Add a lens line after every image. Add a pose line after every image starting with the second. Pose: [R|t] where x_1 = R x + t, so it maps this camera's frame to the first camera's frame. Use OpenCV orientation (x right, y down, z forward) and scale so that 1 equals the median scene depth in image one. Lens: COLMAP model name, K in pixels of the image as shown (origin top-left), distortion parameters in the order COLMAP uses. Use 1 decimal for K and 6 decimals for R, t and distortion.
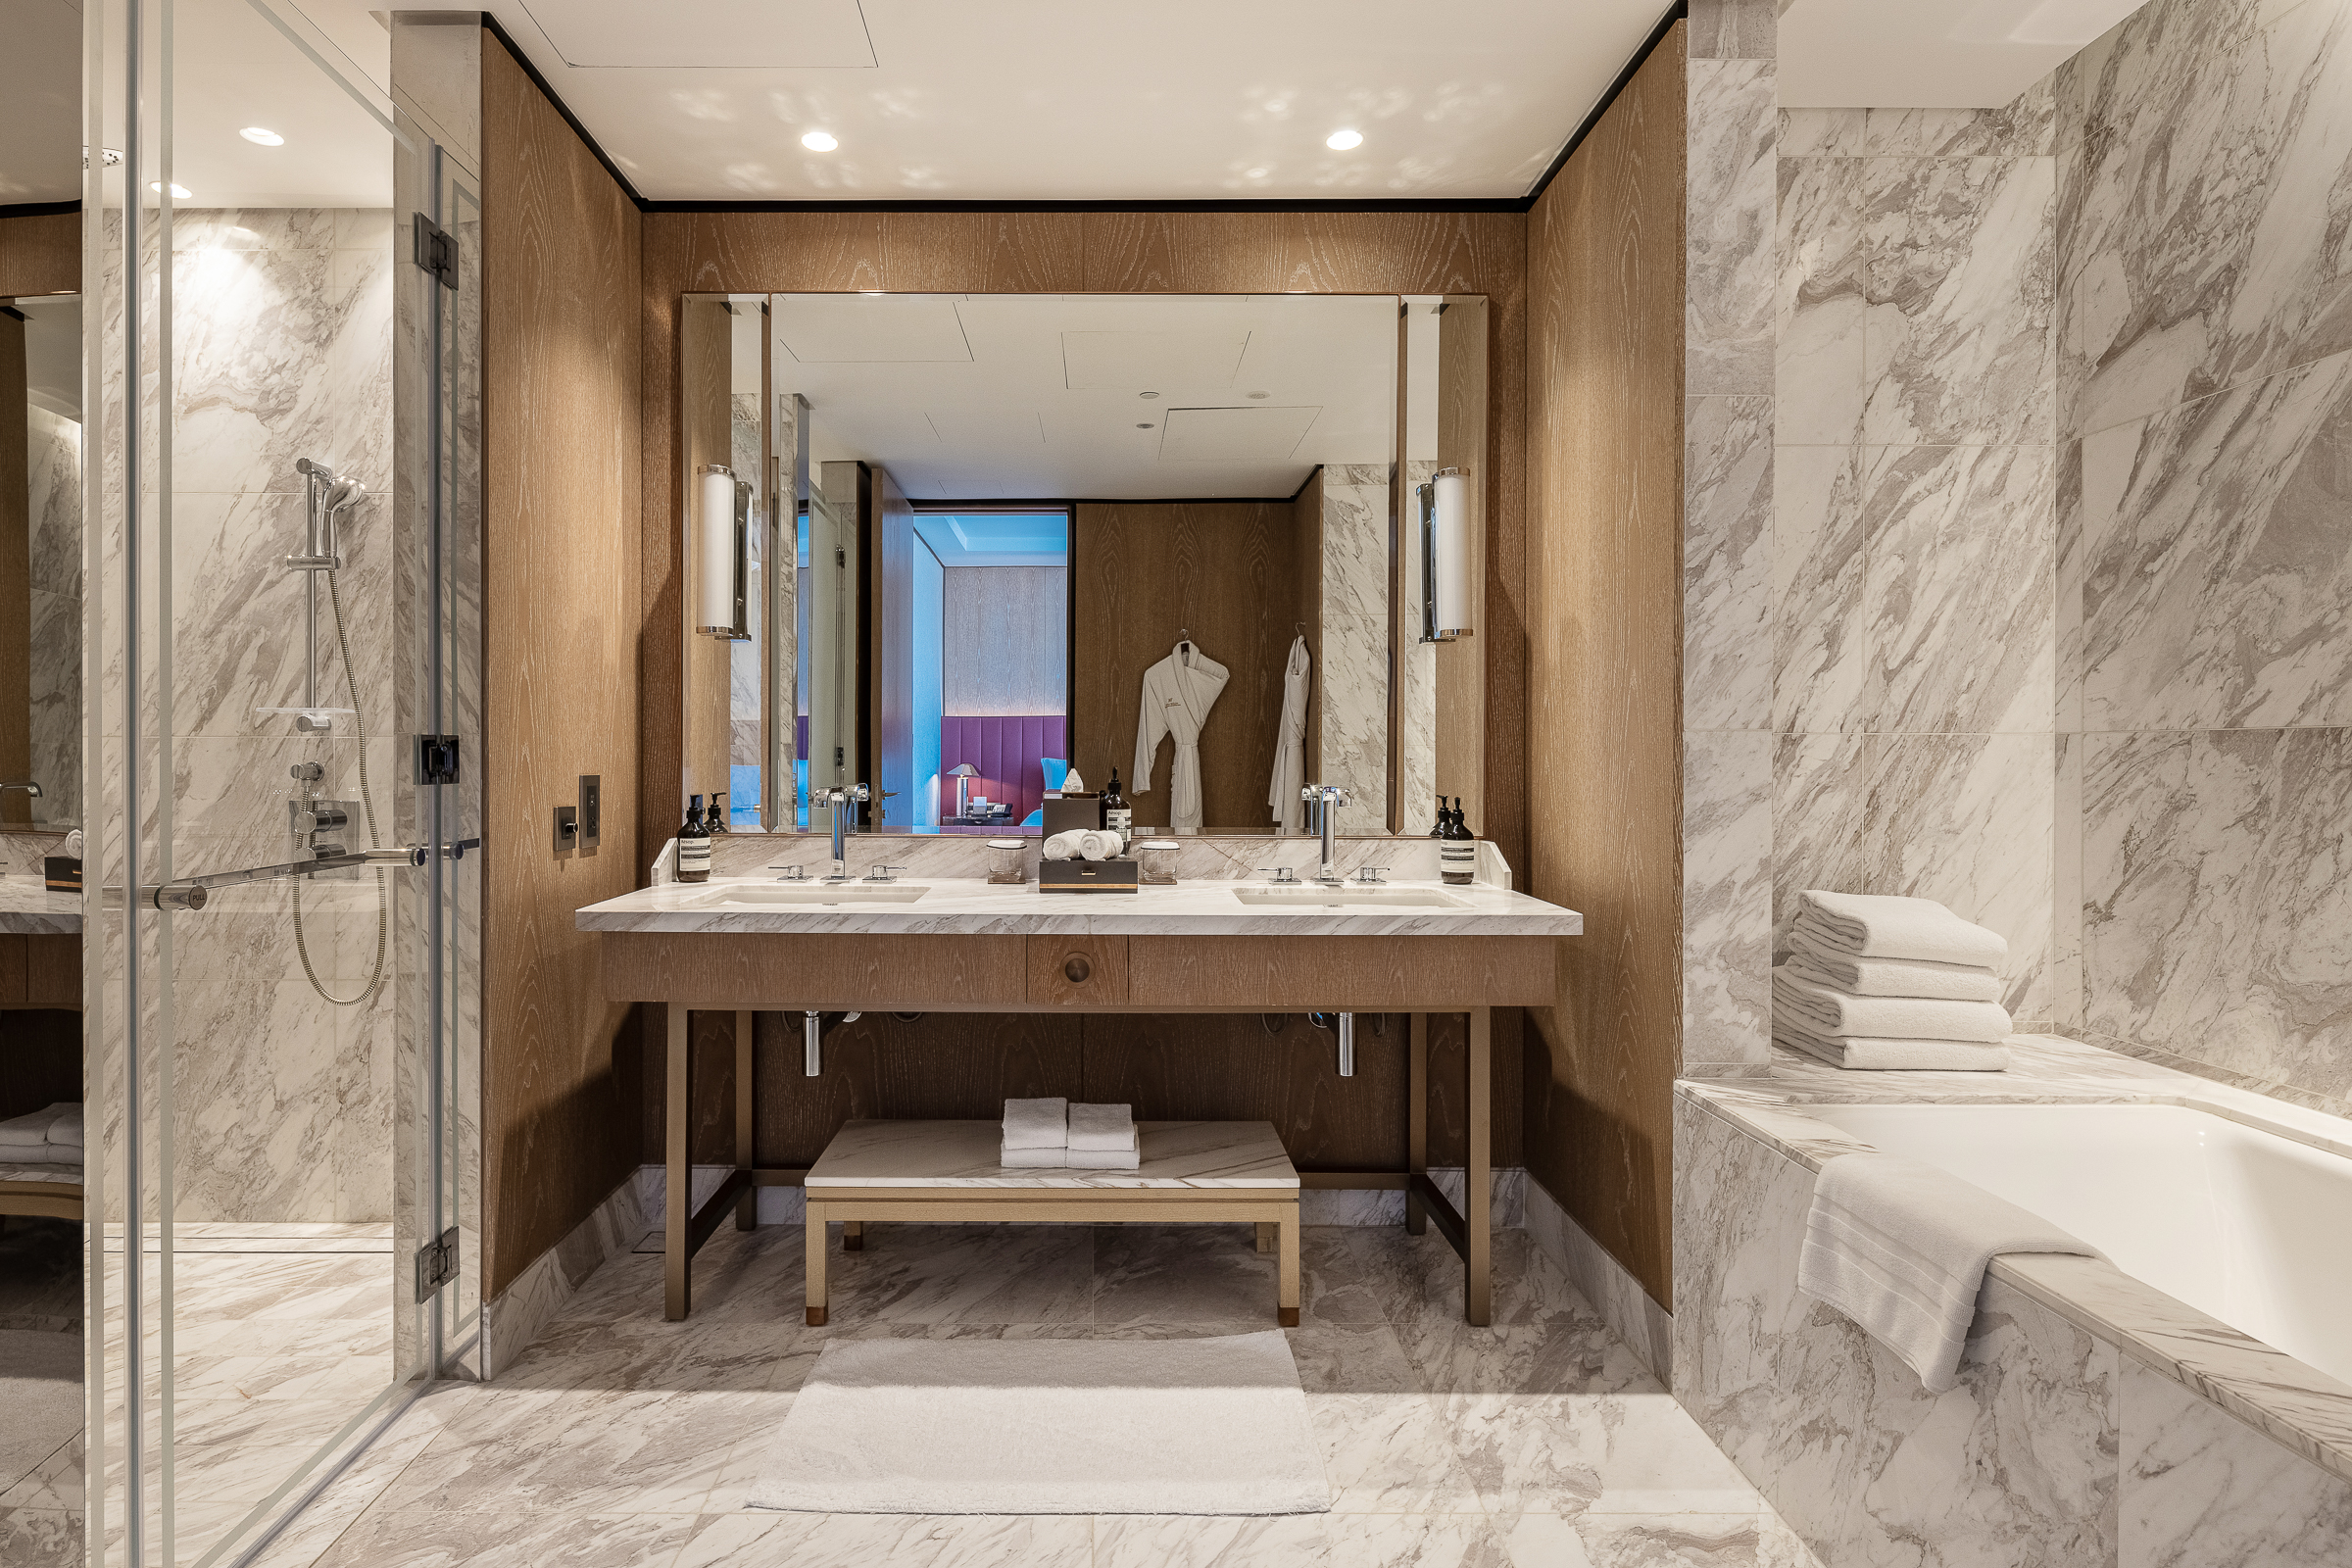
lens RADIAL K [[1146.7, 0, 1176.1], [0, 1146.7, 770.3], [0, 0, 1]] dist [-0.004449, -0.000430]
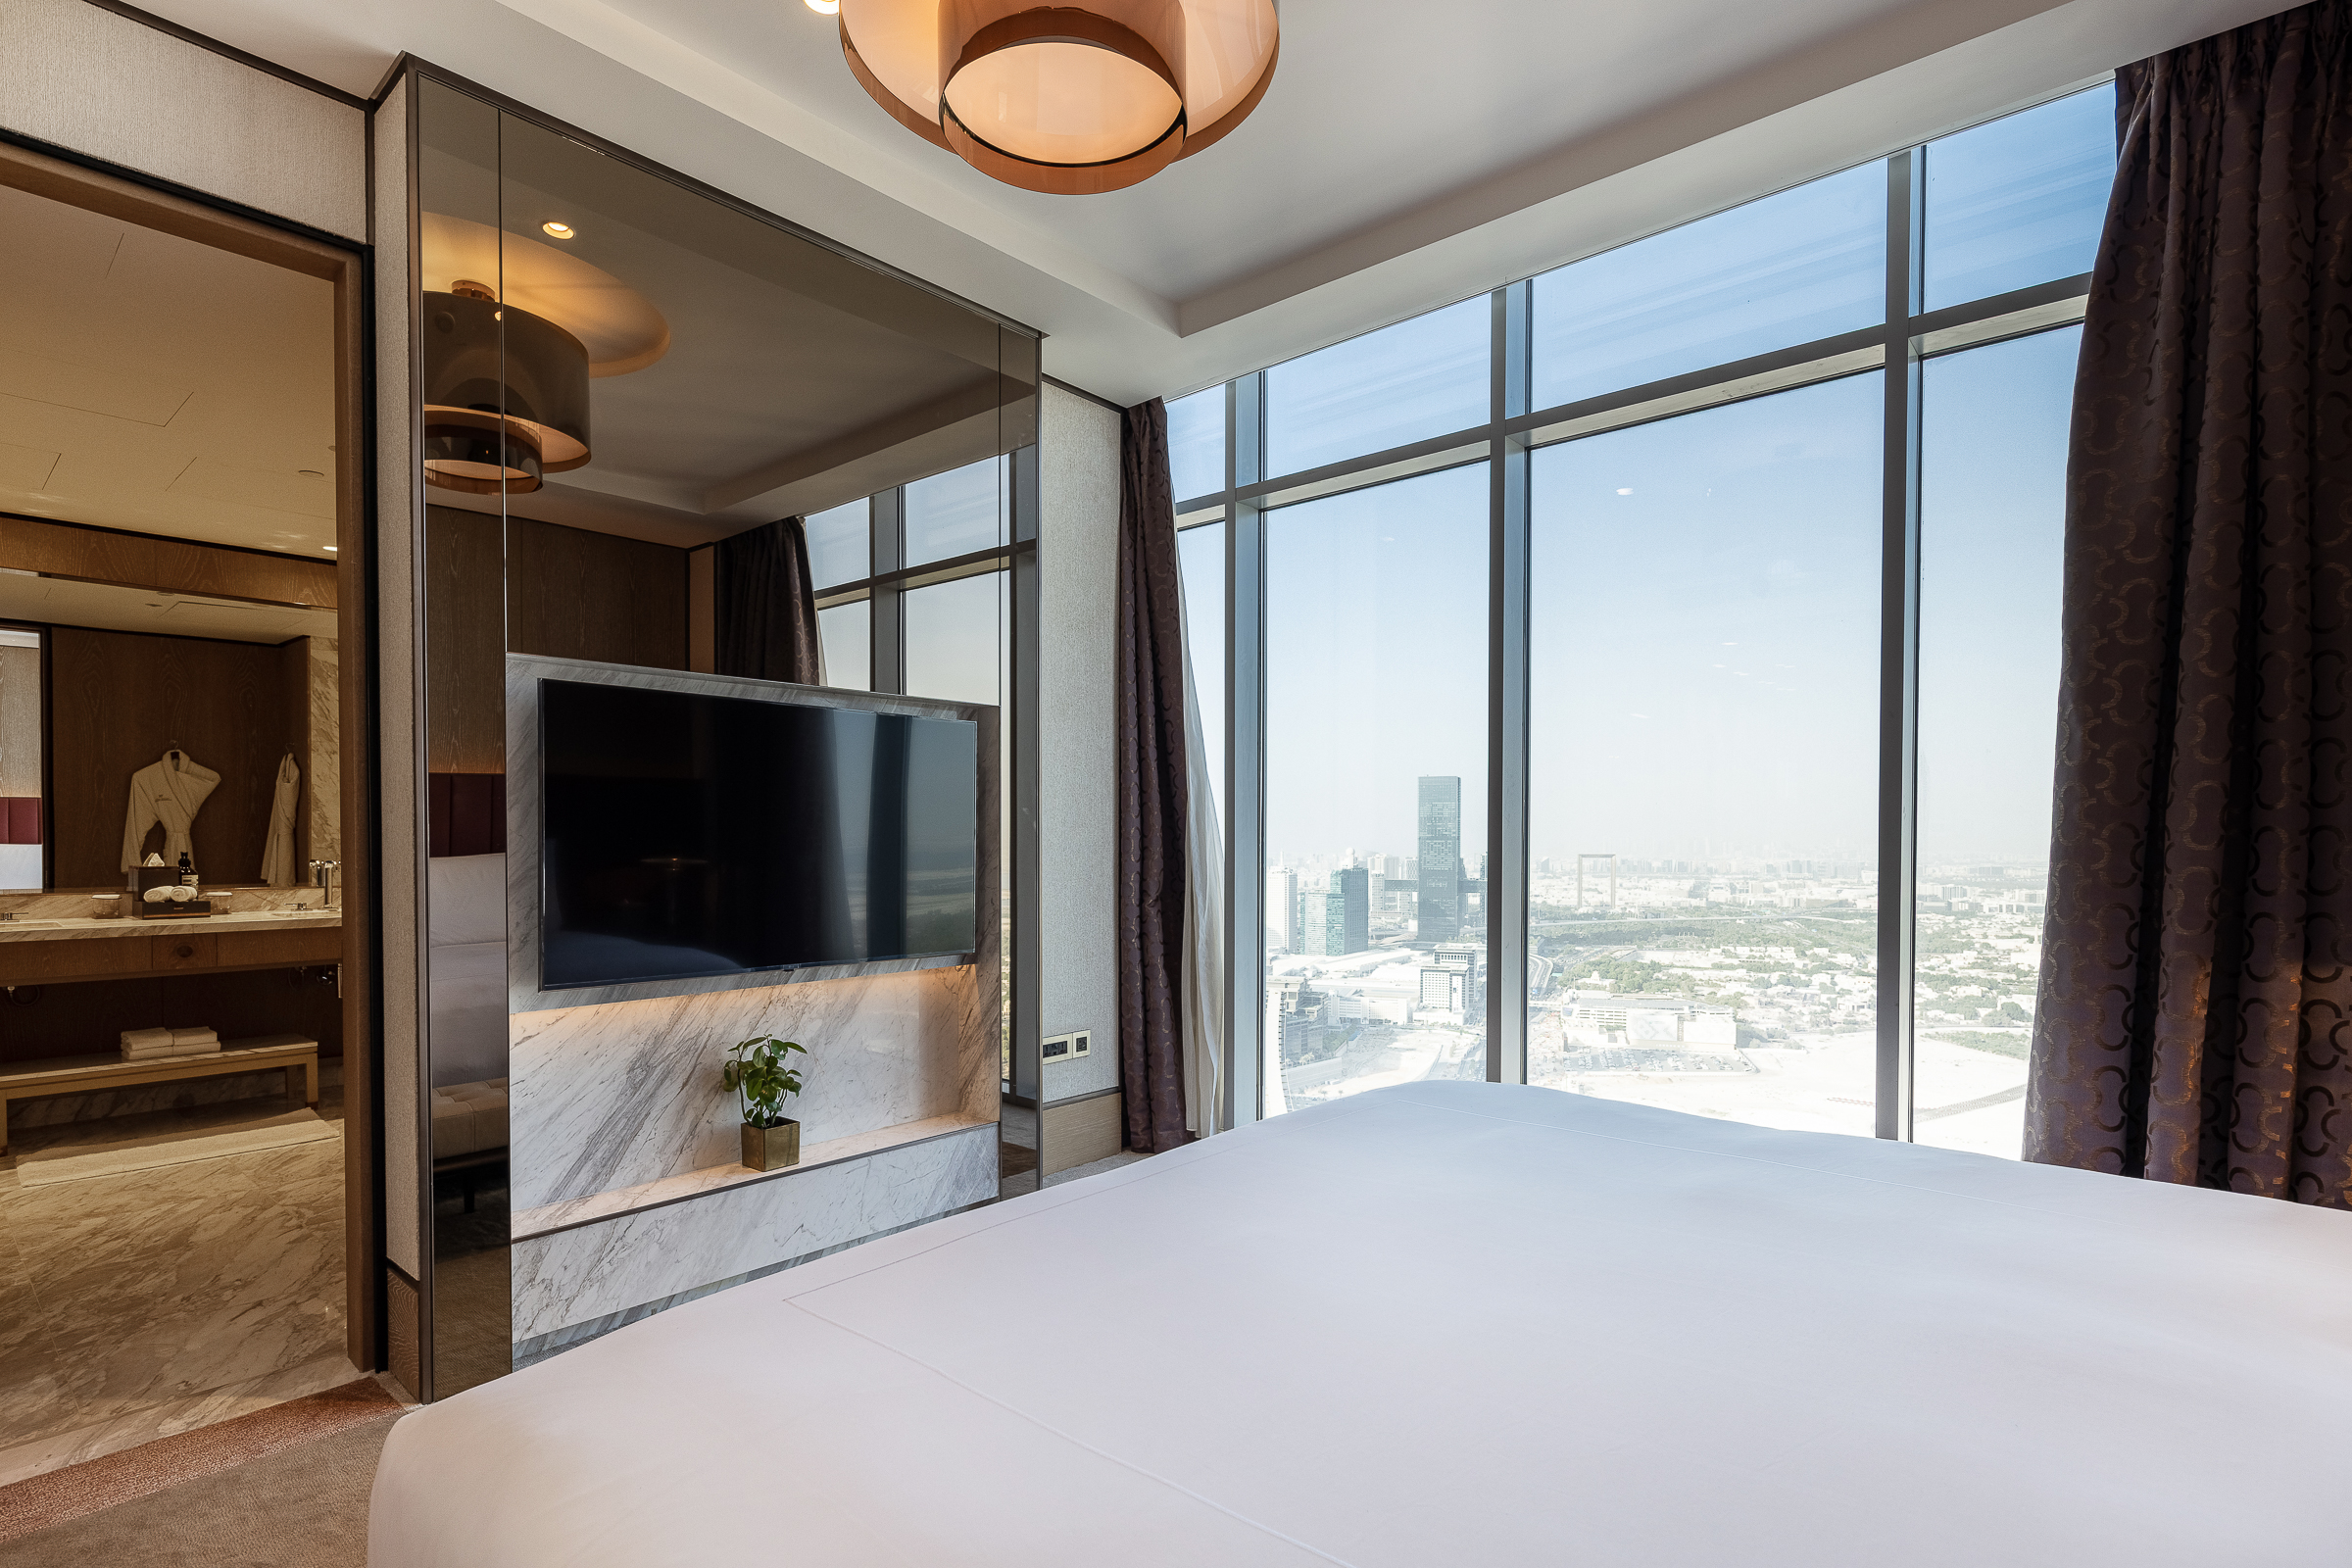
lens RADIAL K [[1146.7, 0, 1177.4], [0, 1146.7, 855.8], [0, 0, 1]] dist [-0.004449, -0.000430]
pose [[0.700664, -0.015990, 0.713312, -0.241374], [0.008128, 0.999863, 0.014430, -0.010208], [-0.713445, -0.004313, 0.700698, -1.383997]]
